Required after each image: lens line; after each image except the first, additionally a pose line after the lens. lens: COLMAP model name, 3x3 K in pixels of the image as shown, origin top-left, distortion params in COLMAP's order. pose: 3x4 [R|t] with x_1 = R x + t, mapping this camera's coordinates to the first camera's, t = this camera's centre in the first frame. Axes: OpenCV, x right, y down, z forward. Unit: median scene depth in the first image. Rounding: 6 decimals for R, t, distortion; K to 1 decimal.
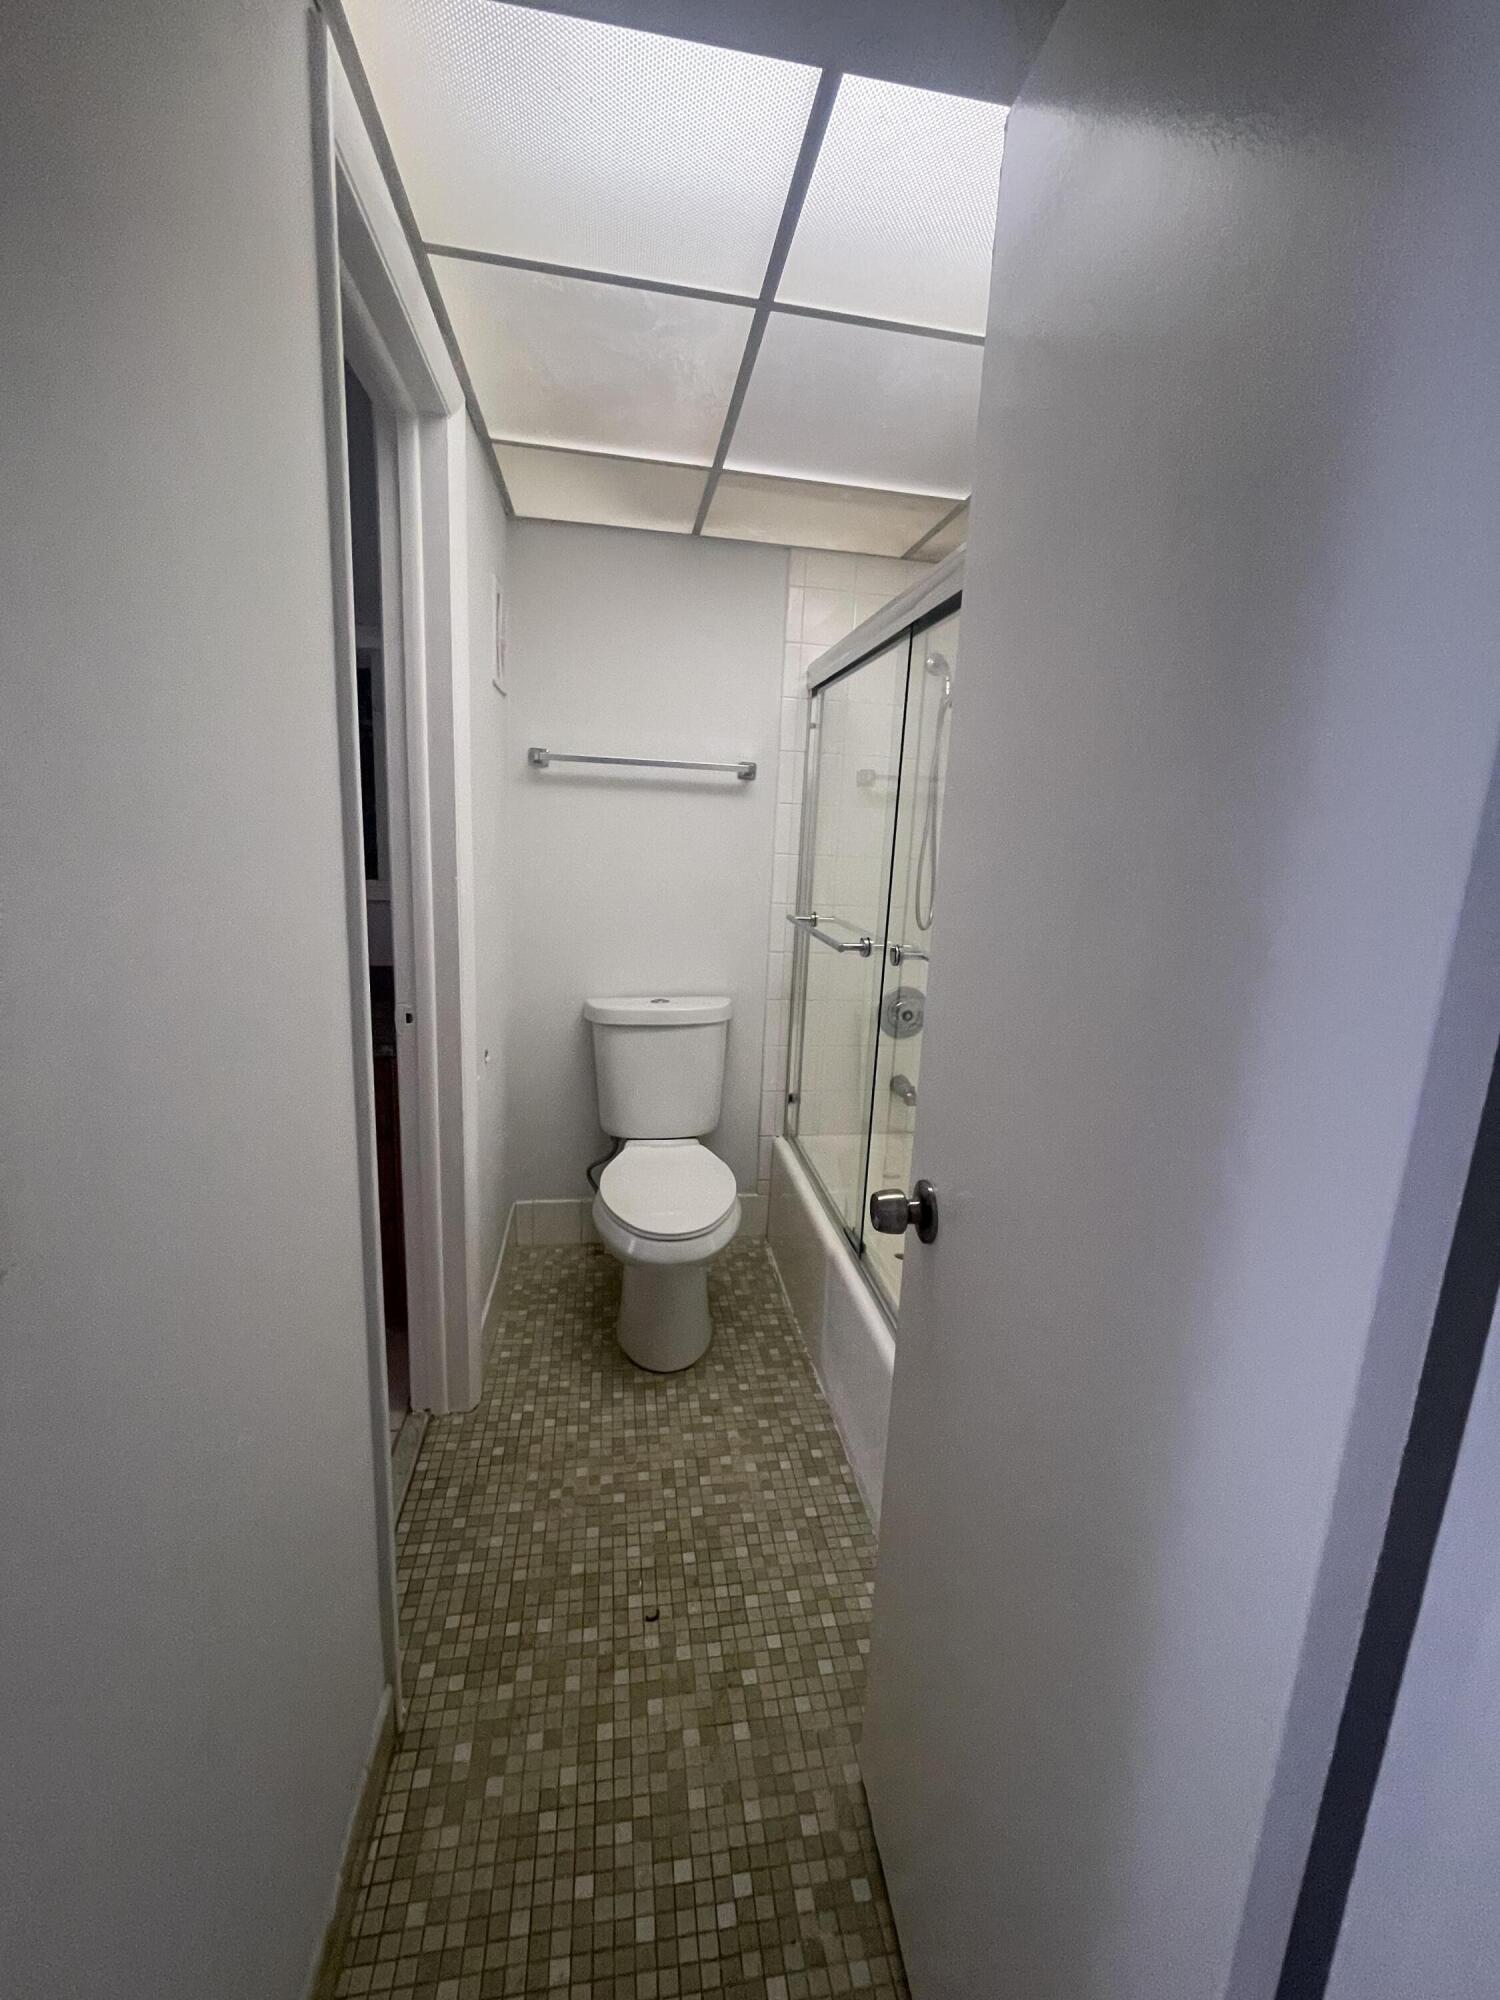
lens RADIAL K [[813.0, 0, 756.4], [0, 813.0, 990.7], [0, 0, 1]] dist [0.001171, -0.000245]
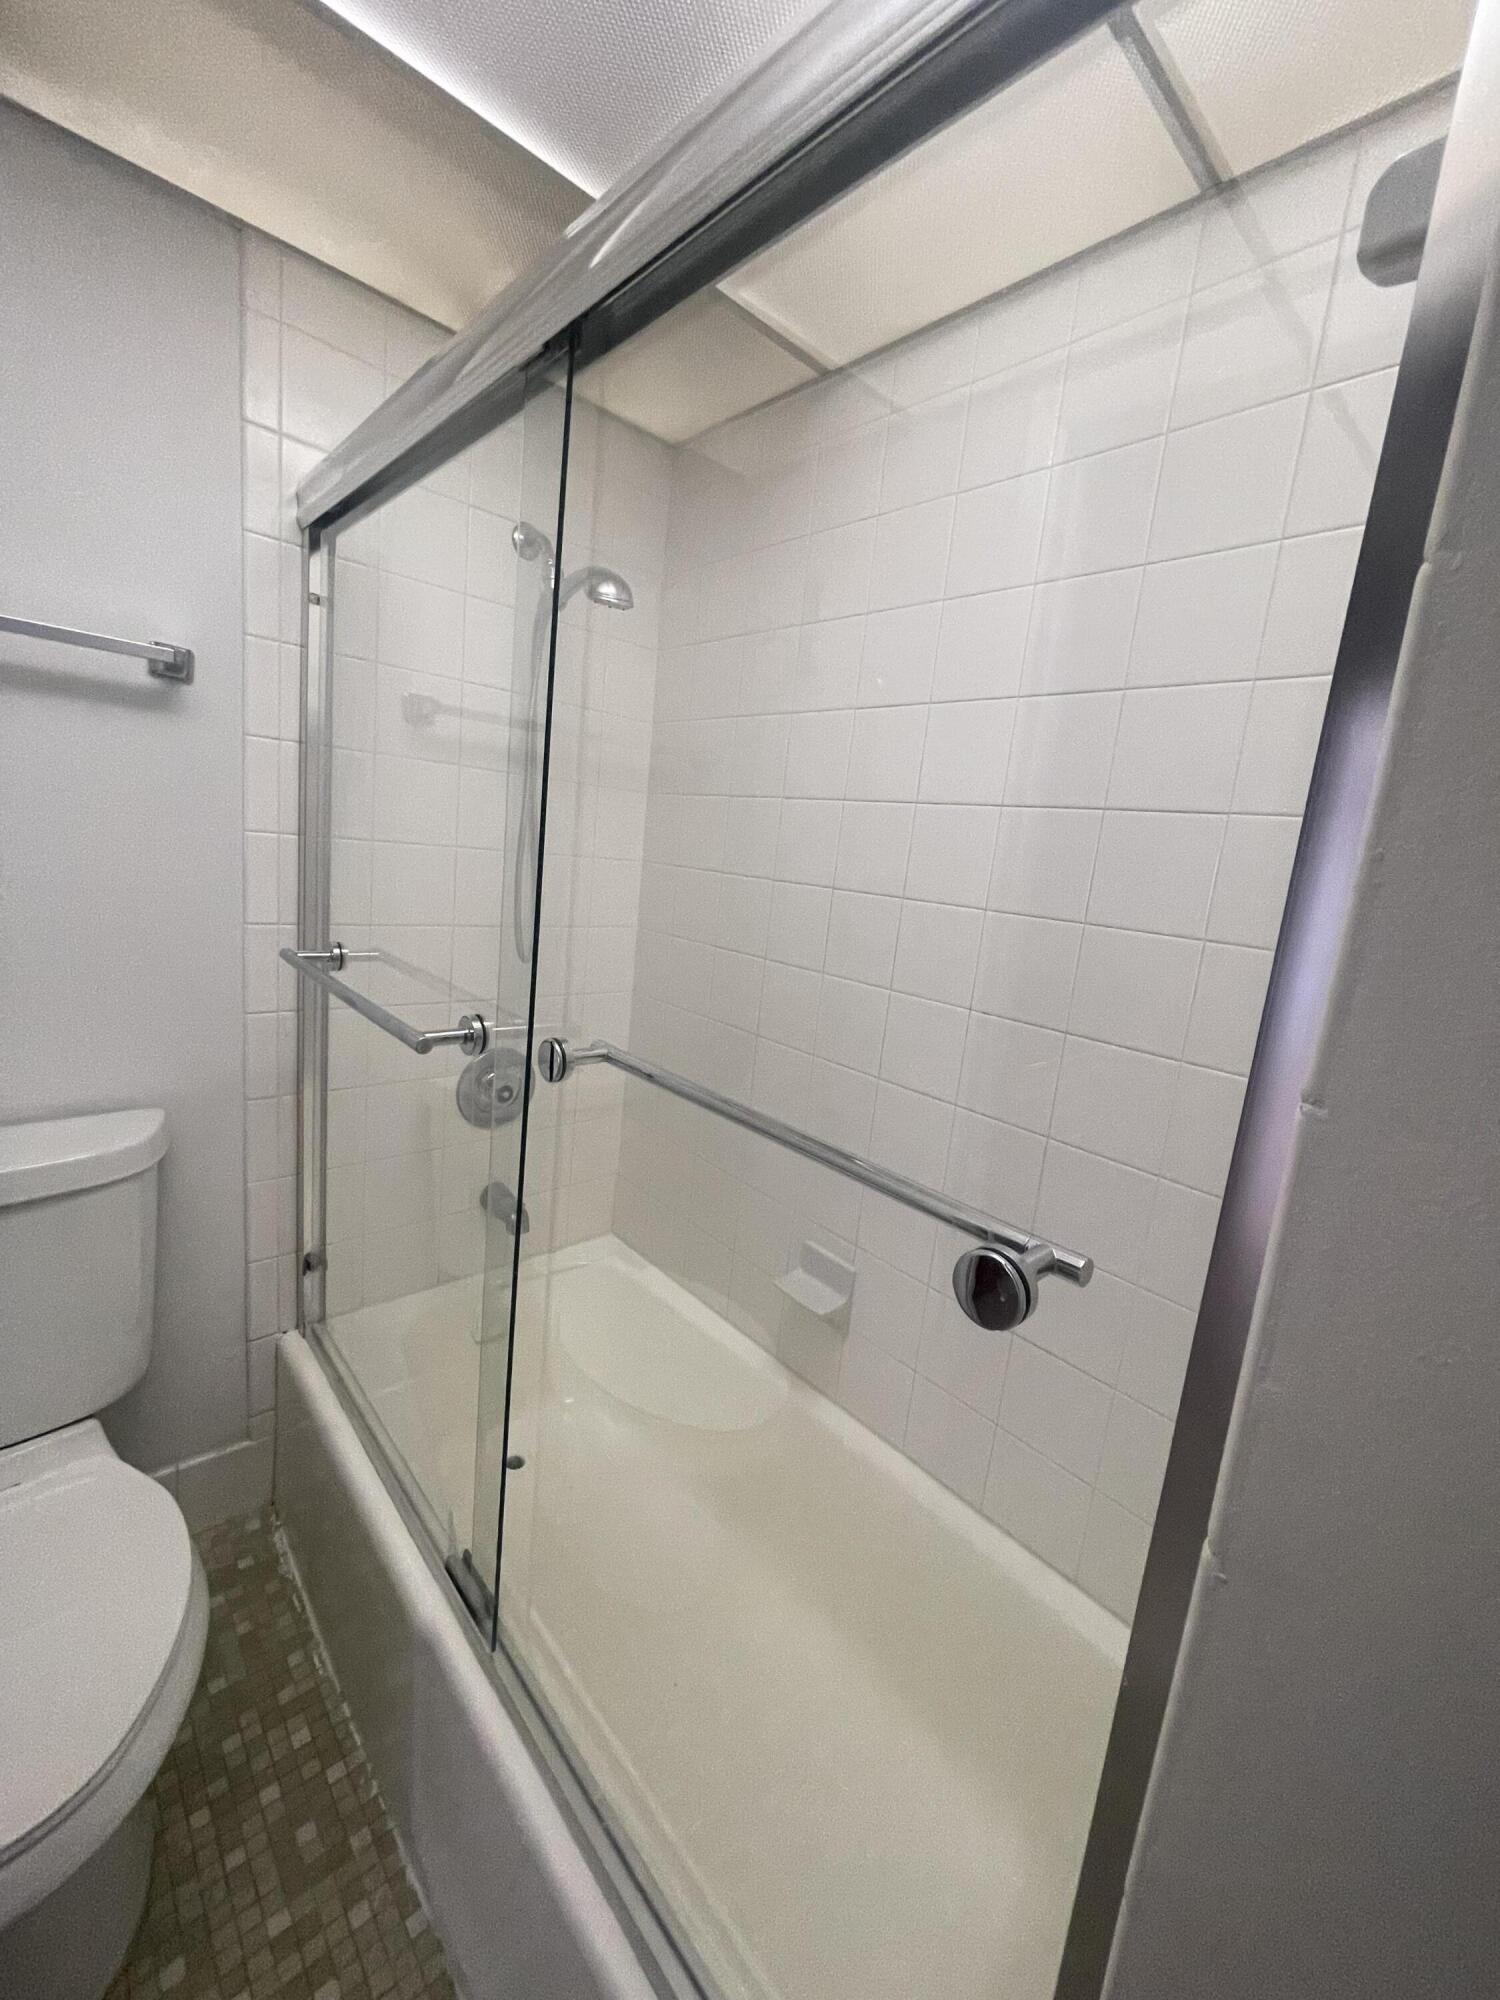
lens RADIAL K [[813.0, 0, 739.6], [0, 813.0, 985.9], [0, 0, 1]] dist [0.001171, -0.000245]
pose [[0.850077, -0.053495, 0.523934, 0.012677], [0.048989, 0.998547, 0.022470, -0.066904], [-0.524375, 0.006566, 0.851462, 0.394250]]
